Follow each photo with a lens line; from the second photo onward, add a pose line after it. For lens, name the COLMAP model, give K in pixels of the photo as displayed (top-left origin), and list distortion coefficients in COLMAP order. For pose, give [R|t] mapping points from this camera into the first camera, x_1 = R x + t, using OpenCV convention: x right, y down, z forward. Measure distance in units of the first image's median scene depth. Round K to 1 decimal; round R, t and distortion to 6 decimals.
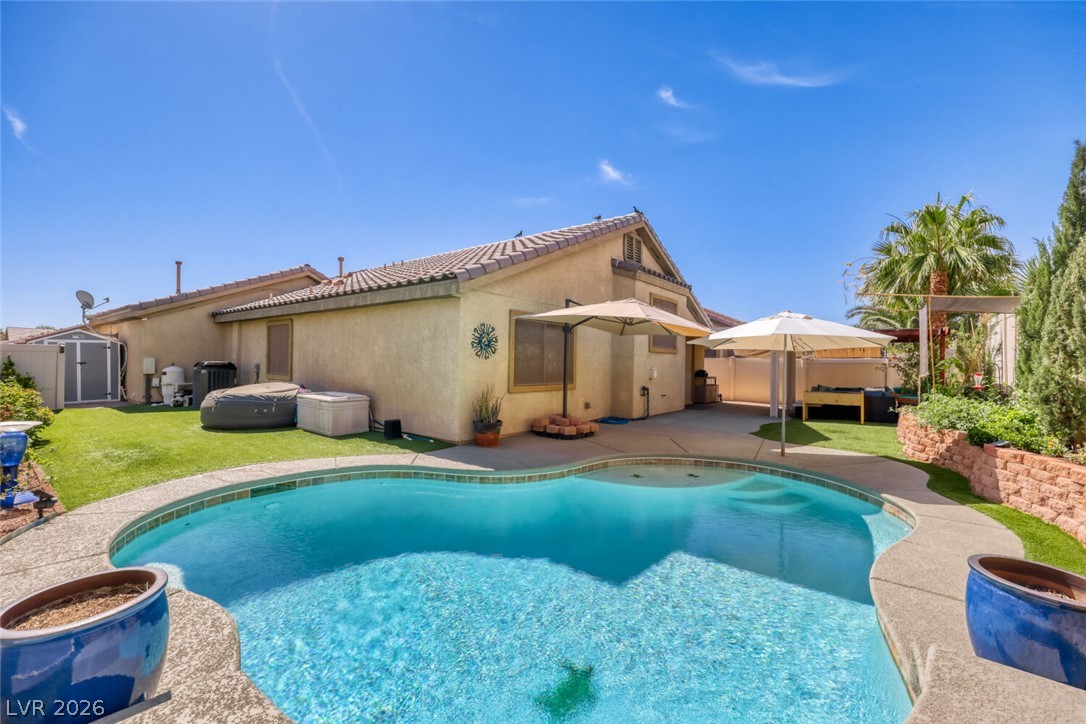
lens RADIAL K [[442.9, 0, 546.2], [0, 442.9, 360.4], [0, 0, 1]] dist [0.004346, 0.000712]
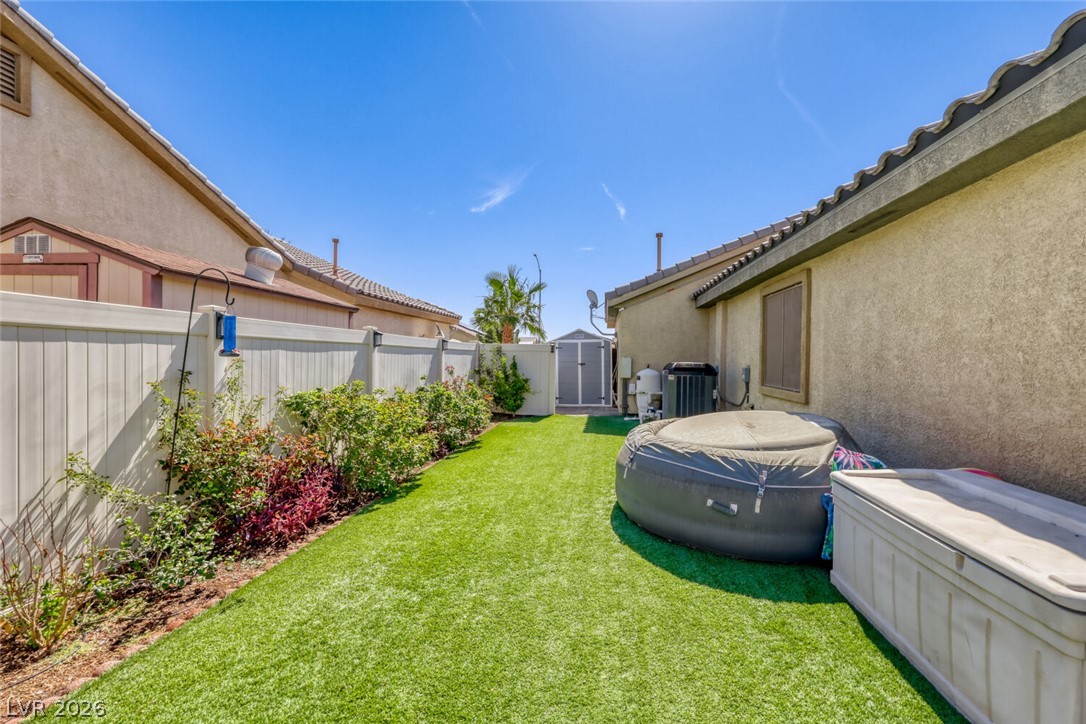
lens RADIAL K [[442.9, 0, 547.4], [0, 442.9, 363.2], [0, 0, 1]] dist [0.004346, 0.000712]
pose [[0.505214, 0.002019, -0.862992, -0.280640], [-0.000944, 0.999998, 0.001787, 0.002827], [0.862994, -0.000088, 0.505215, 0.479441]]
